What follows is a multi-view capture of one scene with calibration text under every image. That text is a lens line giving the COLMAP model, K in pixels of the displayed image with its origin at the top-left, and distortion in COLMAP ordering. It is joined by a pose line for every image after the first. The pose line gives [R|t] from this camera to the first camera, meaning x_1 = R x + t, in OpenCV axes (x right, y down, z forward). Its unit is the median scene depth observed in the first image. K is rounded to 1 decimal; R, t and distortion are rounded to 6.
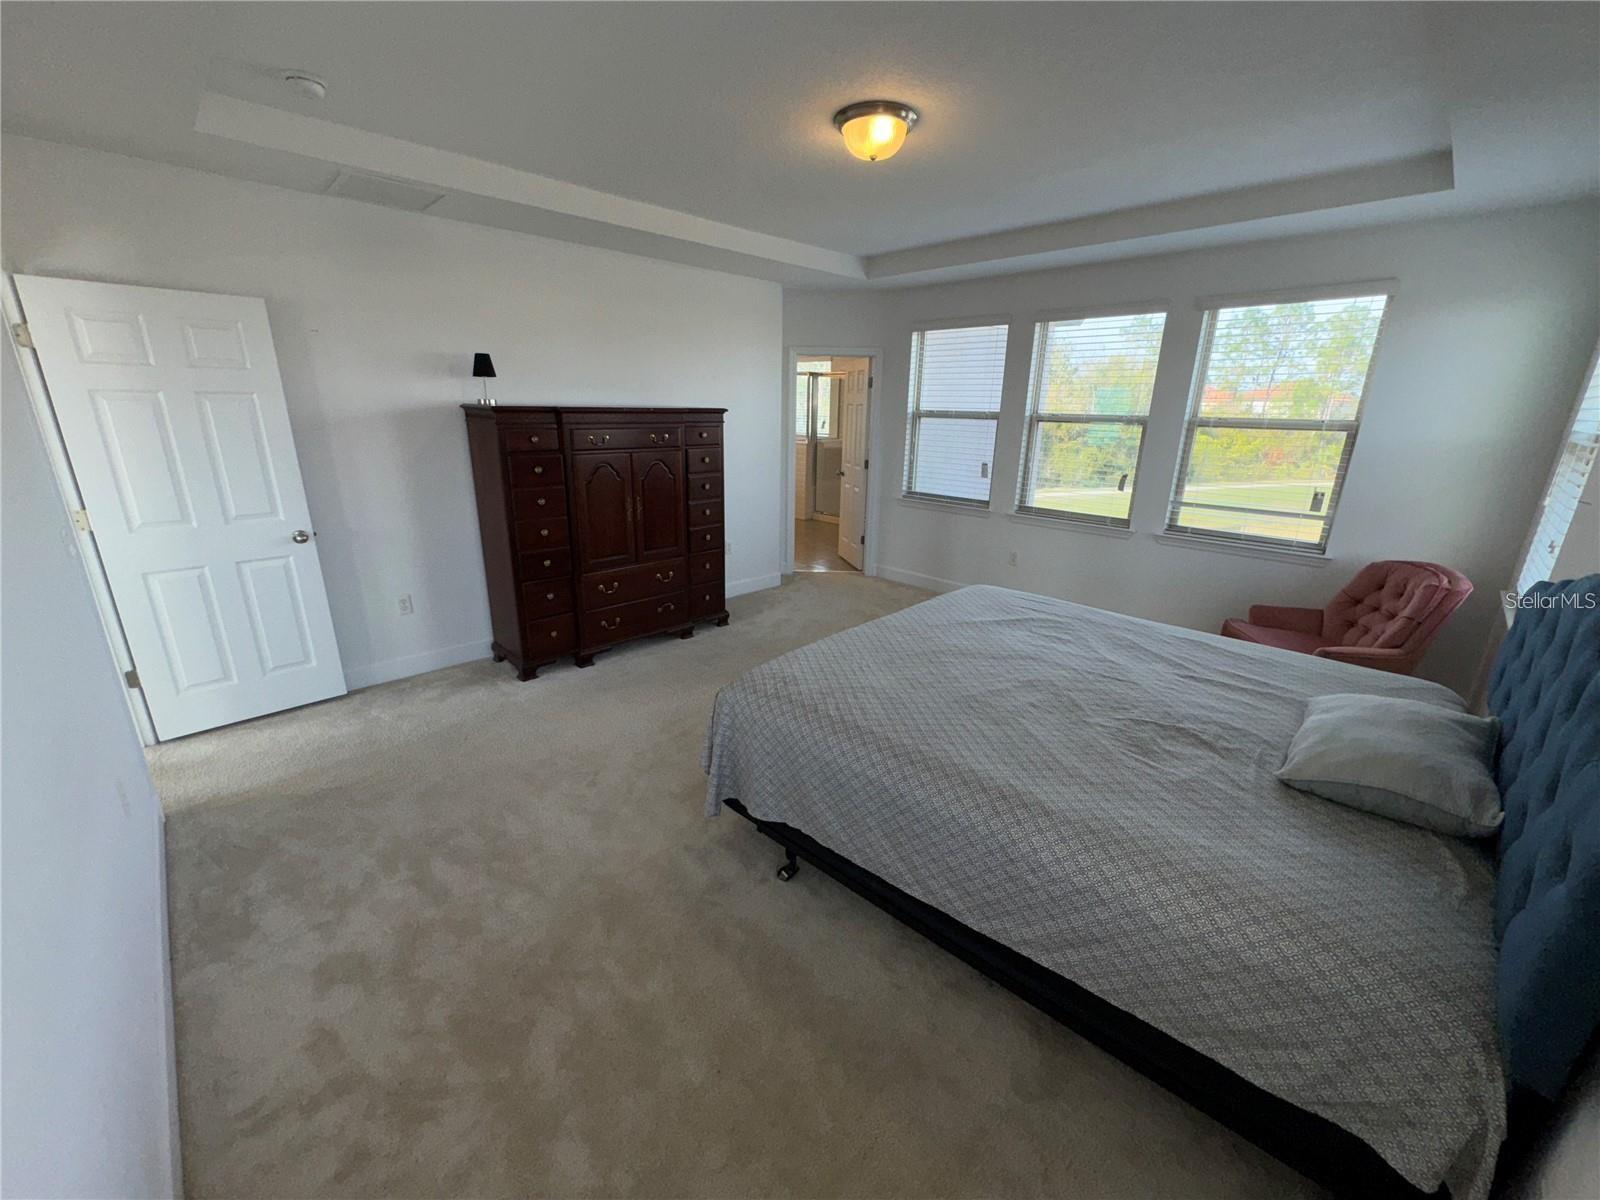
lens RADIAL K [[639.7, 0, 791.0], [0, 639.7, 599.4], [0, 0, 1]] dist [-0.001197, -0.000516]
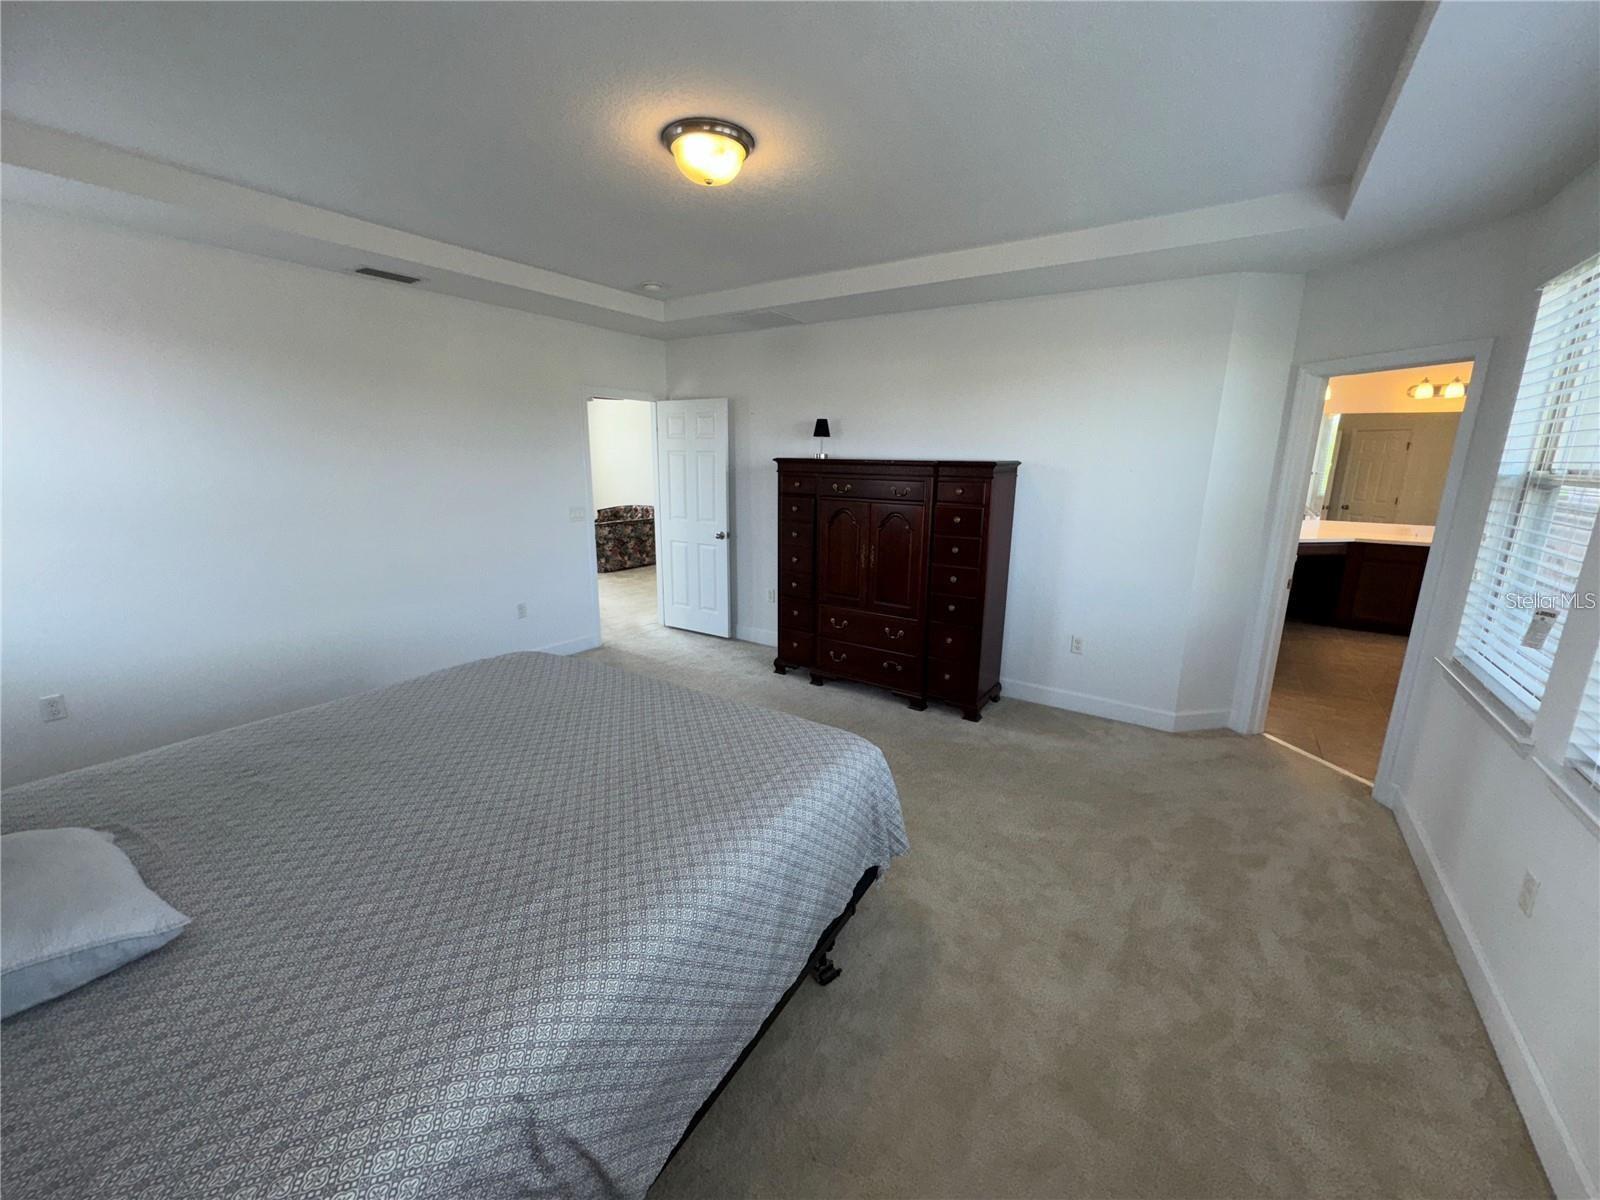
lens RADIAL K [[639.7, 0, 795.1], [0, 639.7, 602.7], [0, 0, 1]] dist [-0.001197, -0.000516]
pose [[0.194142, 0.206674, -0.958955, 0.794609], [-0.292958, 0.945160, 0.144391, -0.201951], [0.936207, 0.252901, 0.244042, 0.716329]]
